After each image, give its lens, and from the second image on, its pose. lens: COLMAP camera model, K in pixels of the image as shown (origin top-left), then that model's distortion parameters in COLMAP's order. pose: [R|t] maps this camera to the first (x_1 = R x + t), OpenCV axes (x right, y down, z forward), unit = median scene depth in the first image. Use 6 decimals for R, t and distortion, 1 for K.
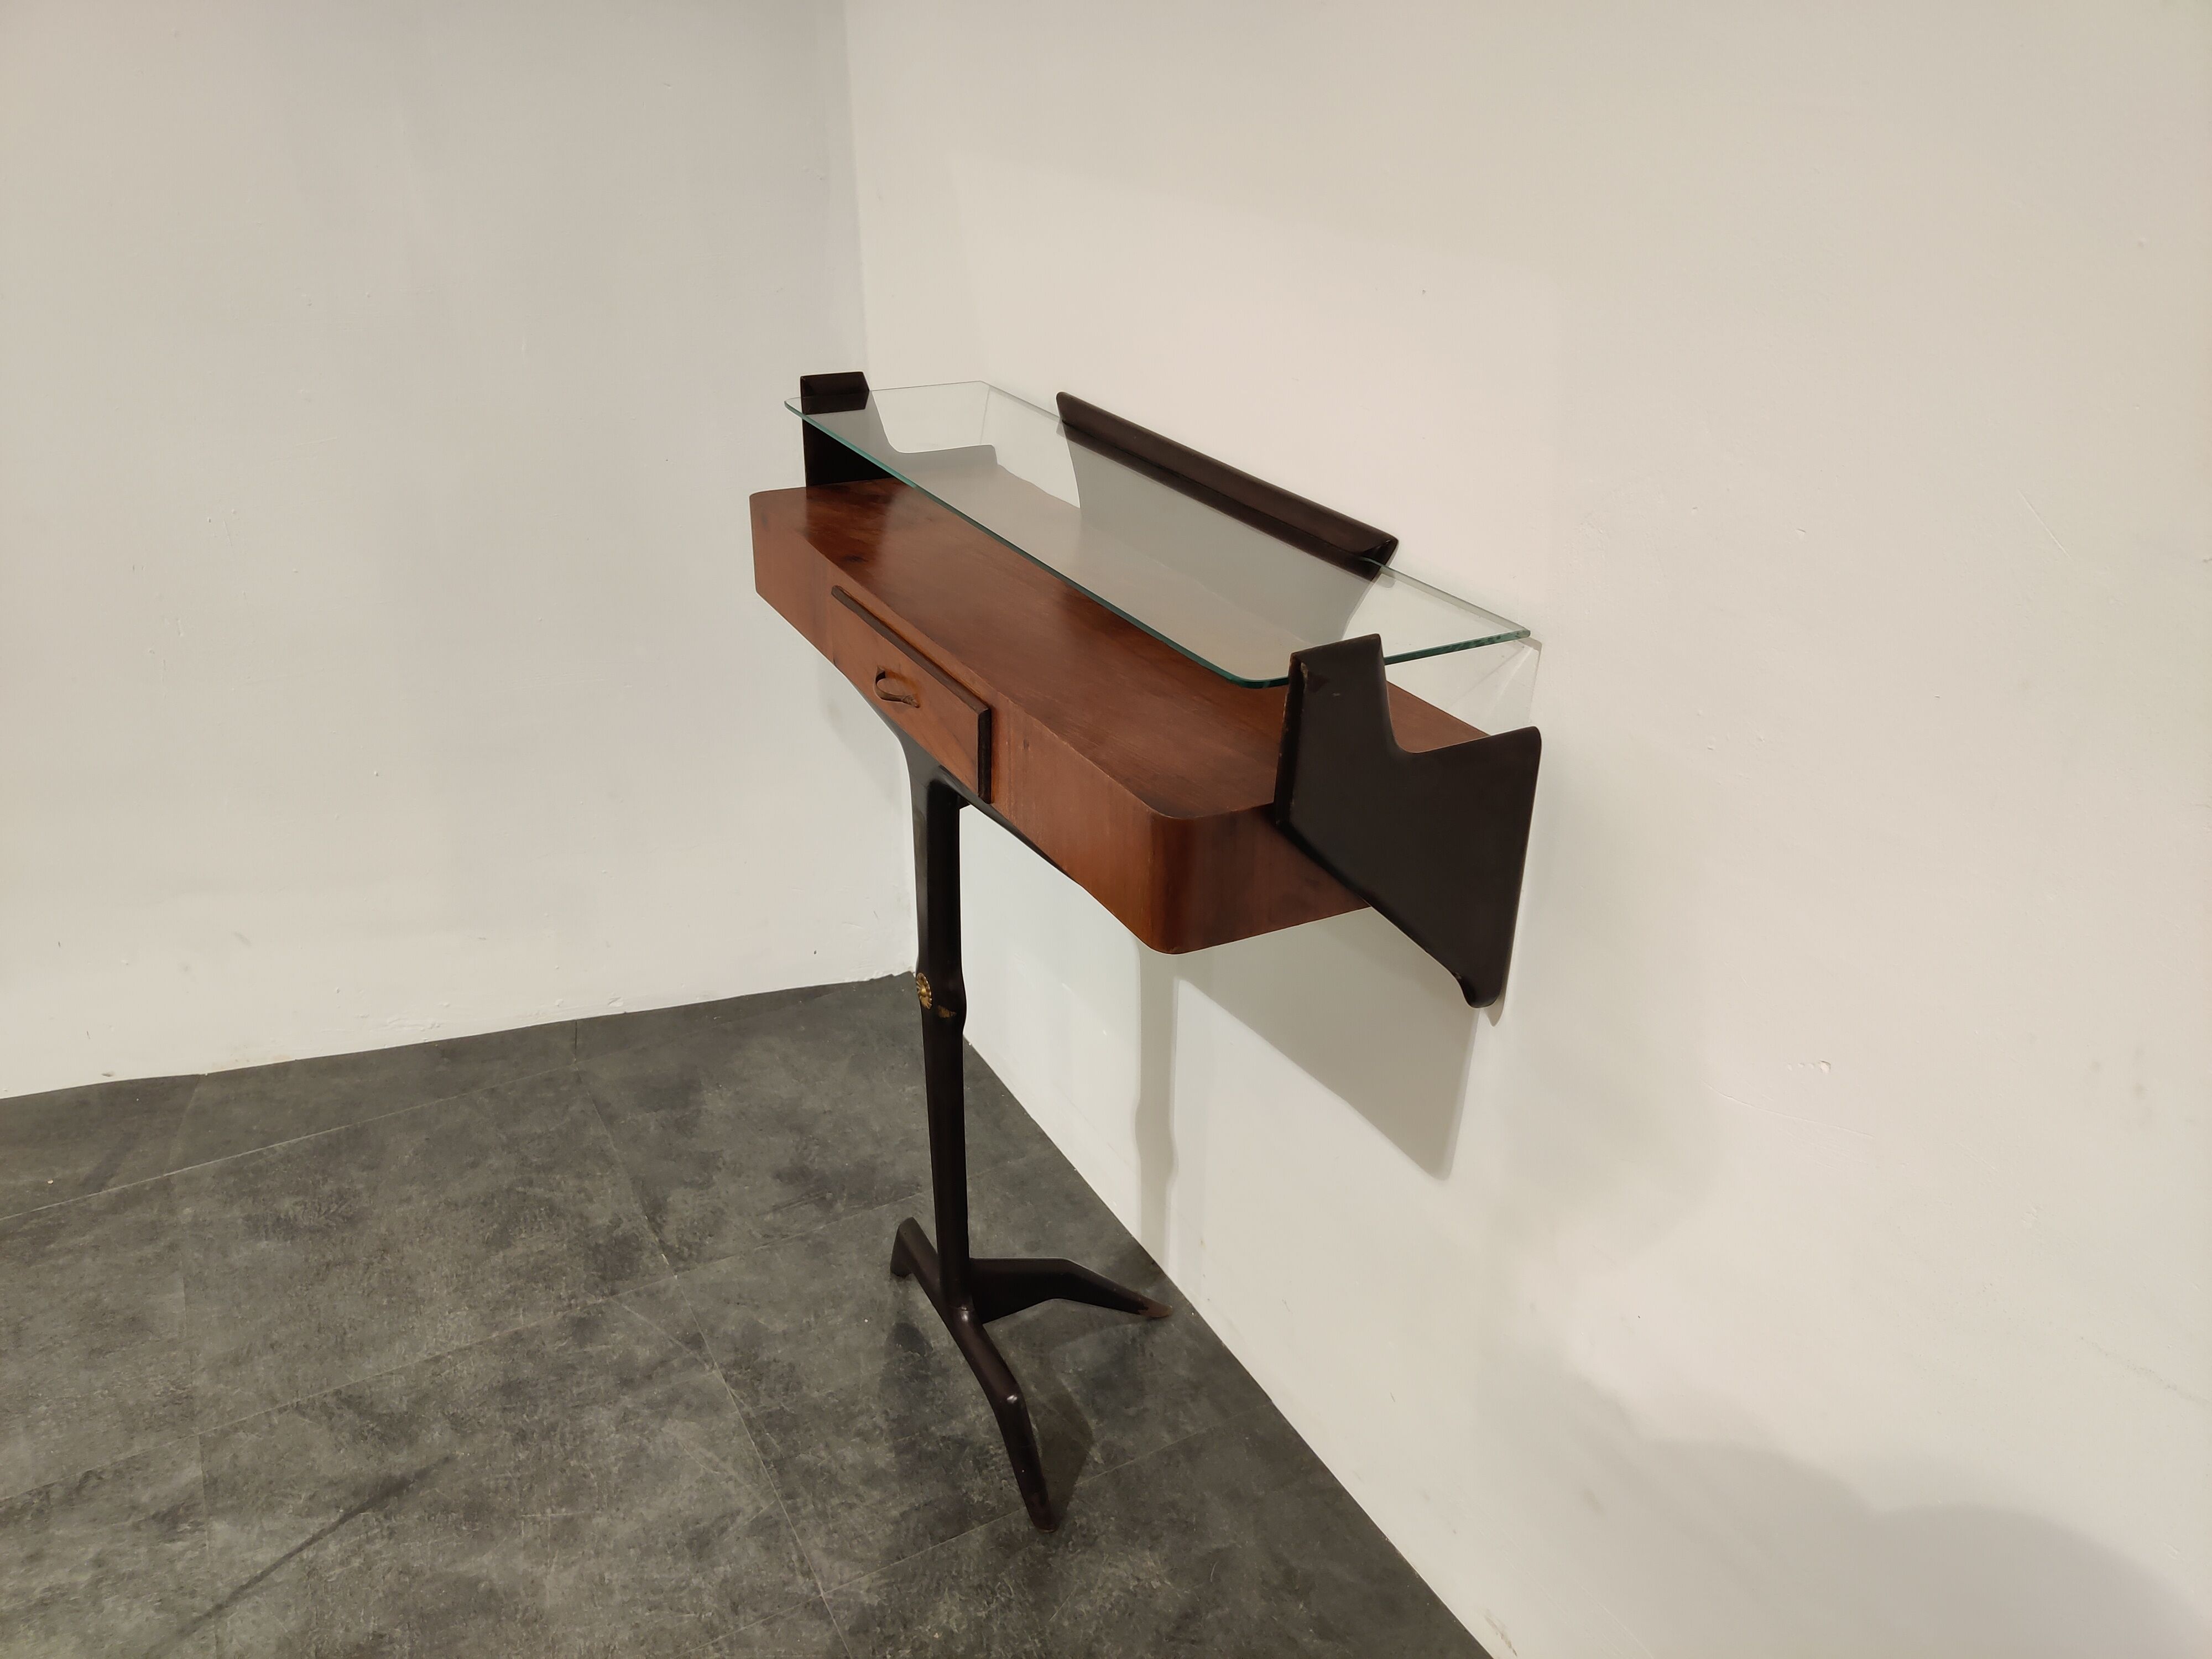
lens RADIAL K [[1725.7, 0, 1131.0], [0, 1725.7, 831.2], [0, 0, 1]] dist [0.007480, -0.012278]
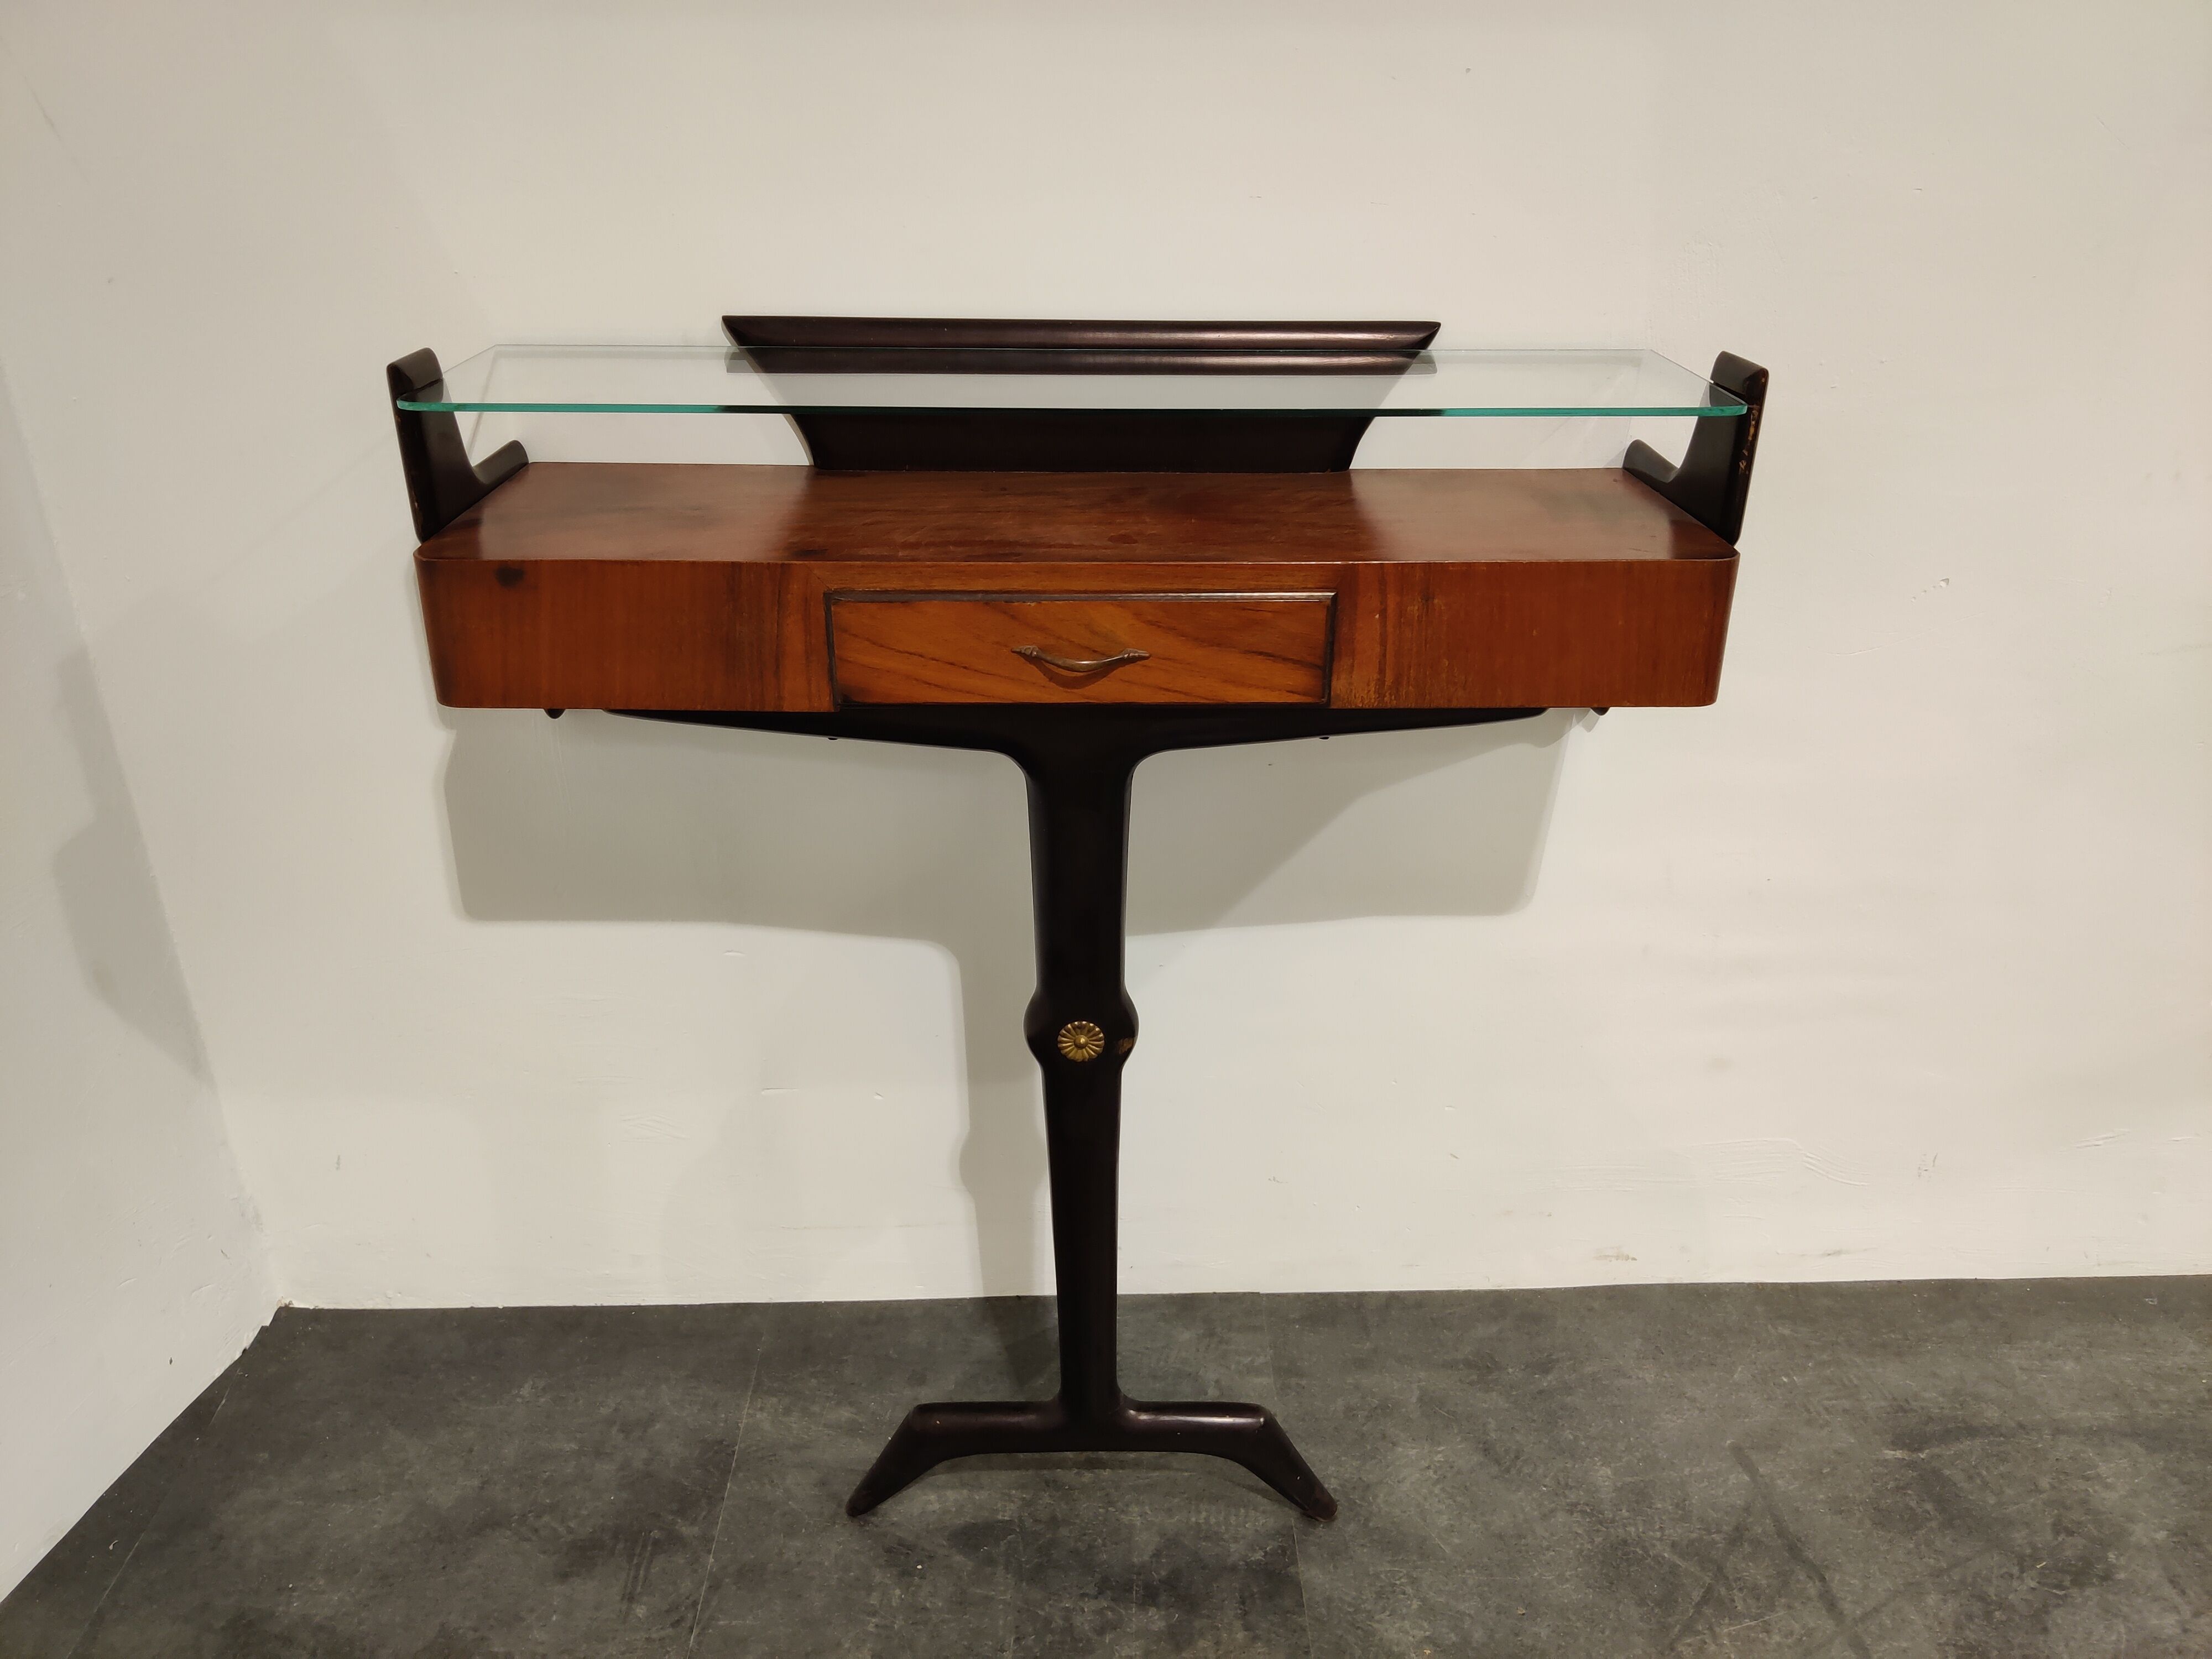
lens RADIAL K [[1705.6, 0, 1133.6], [0, 1705.6, 833.2], [0, 0, 1]] dist [0.007837, -0.007221]
pose [[0.462287, -0.391978, 0.795389, -0.657348], [0.394370, 0.894281, 0.211502, -0.141918], [-0.794206, 0.215902, 0.567999, 0.489303]]
